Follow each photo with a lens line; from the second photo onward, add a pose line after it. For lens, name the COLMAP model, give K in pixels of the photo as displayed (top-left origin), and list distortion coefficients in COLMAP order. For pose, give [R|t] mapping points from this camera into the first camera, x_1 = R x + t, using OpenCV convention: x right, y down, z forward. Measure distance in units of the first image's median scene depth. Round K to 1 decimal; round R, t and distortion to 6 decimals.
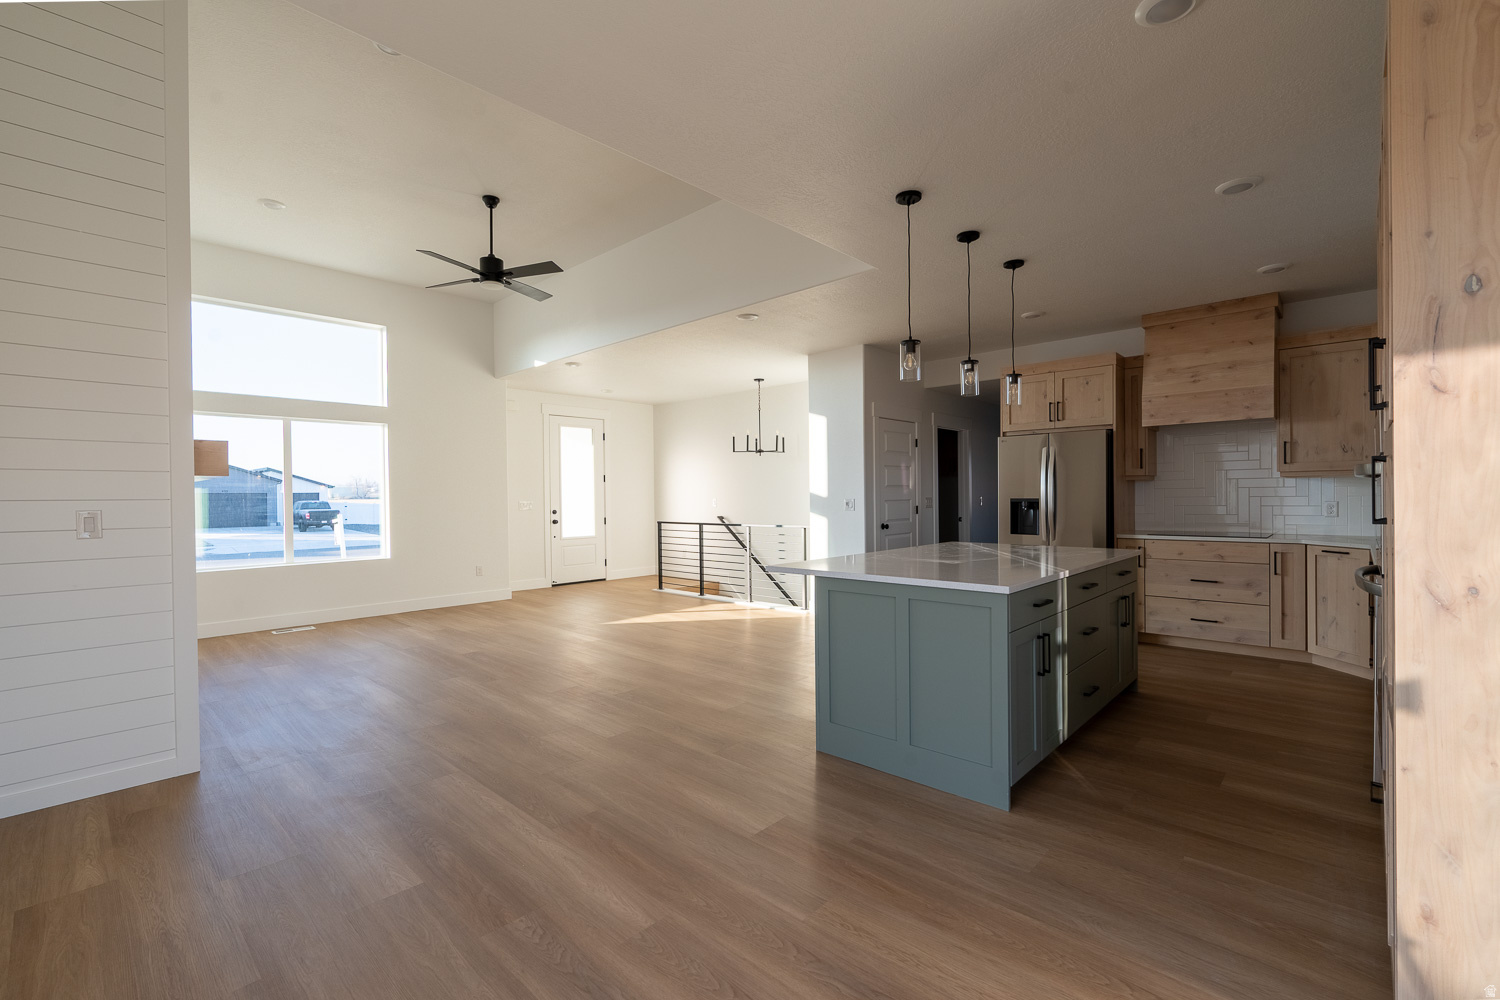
lens RADIAL K [[641.7, 0, 754.1], [0, 641.7, 503.5], [0, 0, 1]] dist [-0.005915, 0.000326]
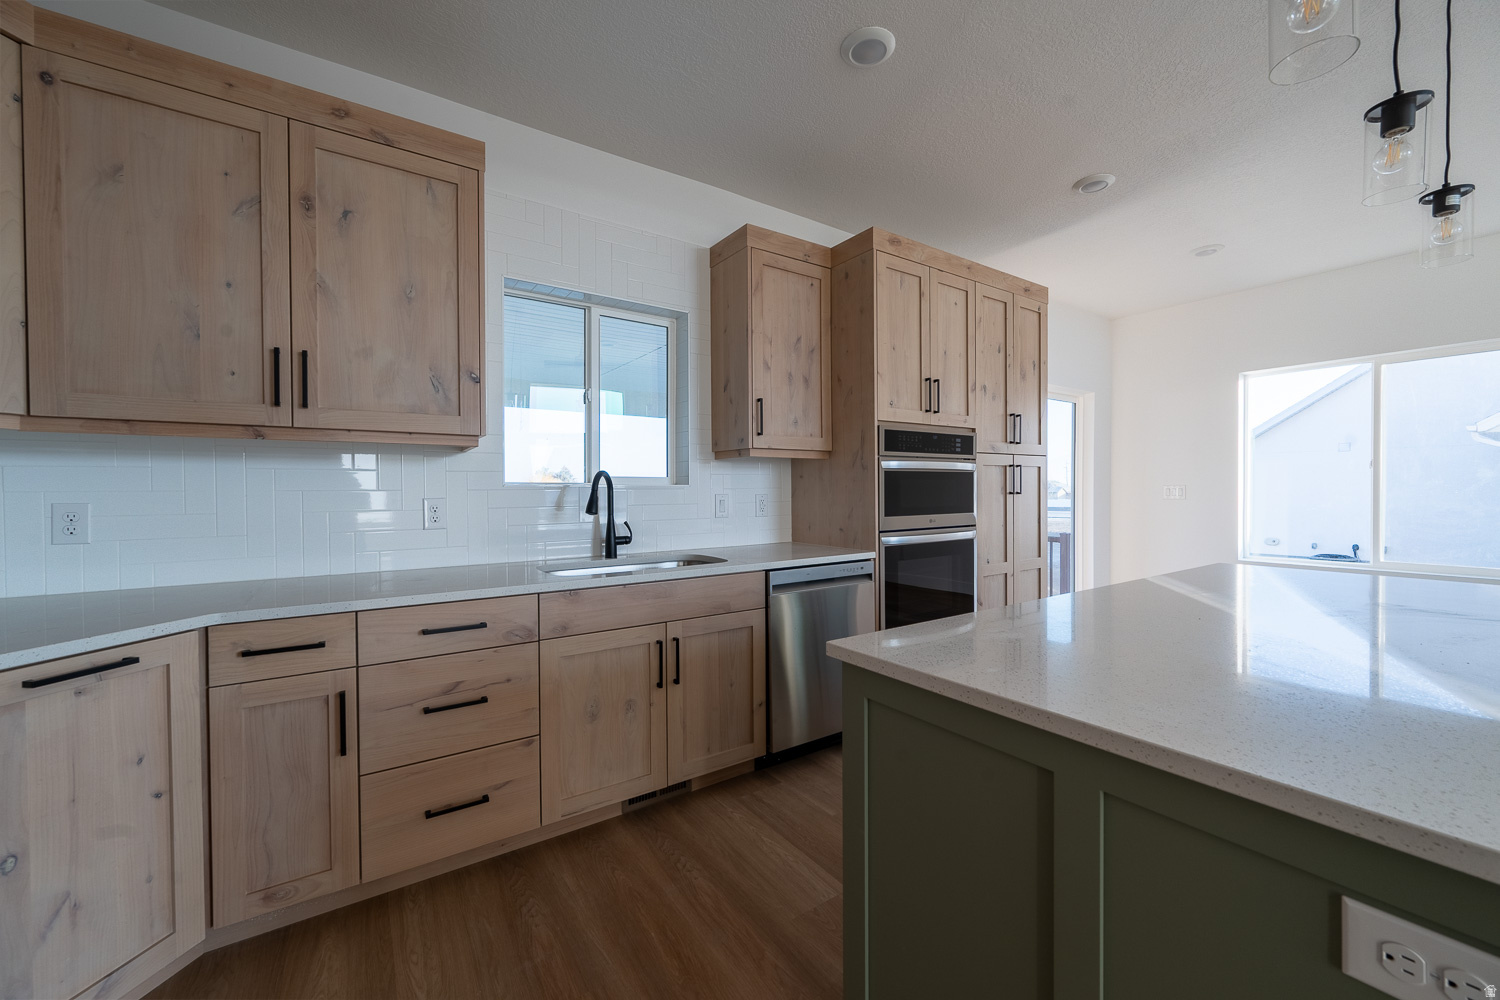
lens RADIAL K [[583.9, 0, 755.7], [0, 583.9, 499.7], [0, 0, 1]] dist [-0.005868, 0.000545]
pose [[-0.975969, 0.013236, 0.217508, 0.388787], [0.018895, 0.999534, 0.023960, -0.004804], [-0.217090, 0.027494, -0.975764, 0.867871]]
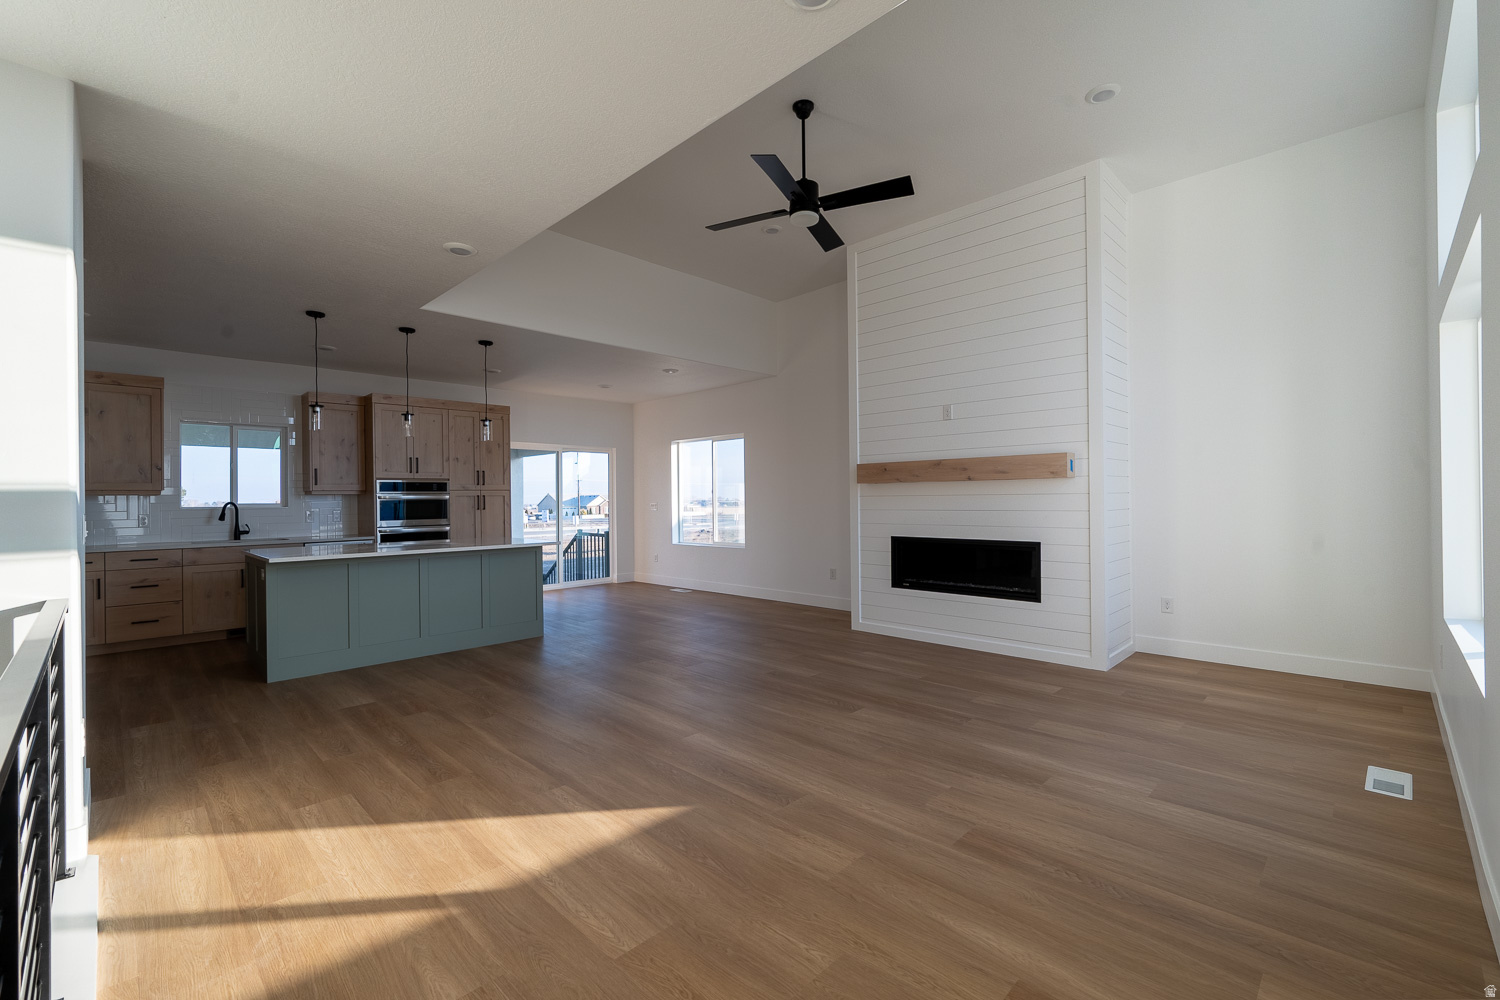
lens RADIAL K [[641.7, 0, 755.0], [0, 641.7, 498.6], [0, 0, 1]] dist [-0.005915, 0.000326]
pose [[-0.999352, 0.022196, 0.028345, -0.311730], [0.022459, 0.999707, 0.009015, -0.012899], [-0.028137, 0.009645, -0.999558, 1.516148]]
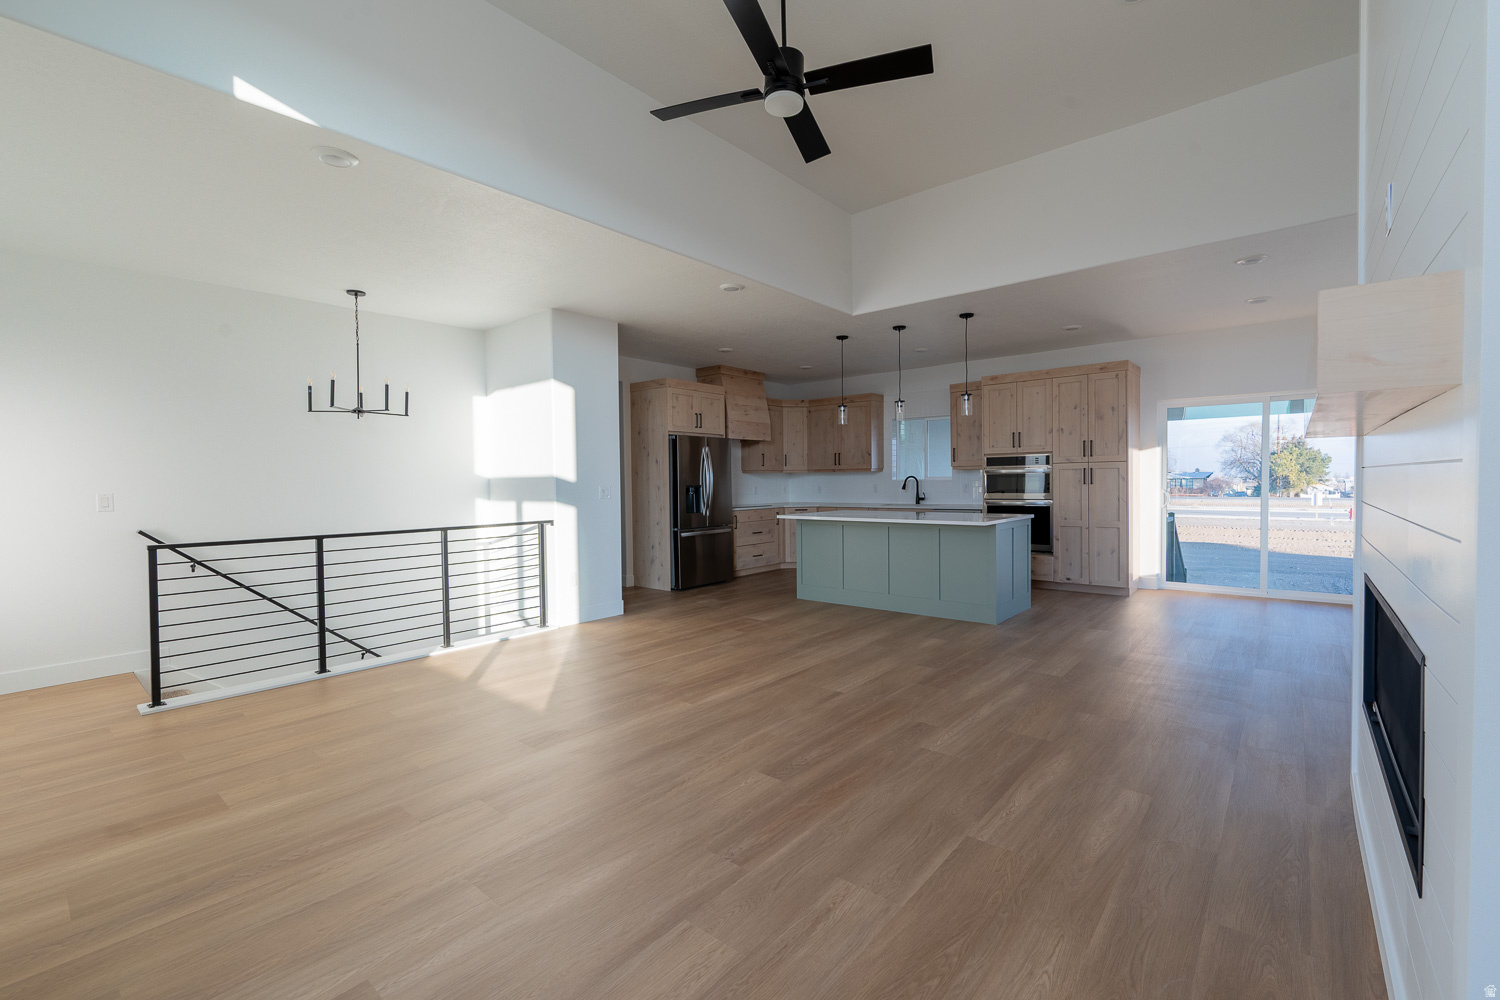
lens RADIAL K [[641.7, 0, 747.2], [0, 641.7, 498.2], [0, 0, 1]] dist [-0.005915, 0.000326]
pose [[-0.040829, -0.015933, 0.999039, -0.840994], [0.024257, 0.999562, 0.016933, -0.000827], [-0.998872, 0.024925, -0.040424, 0.911490]]
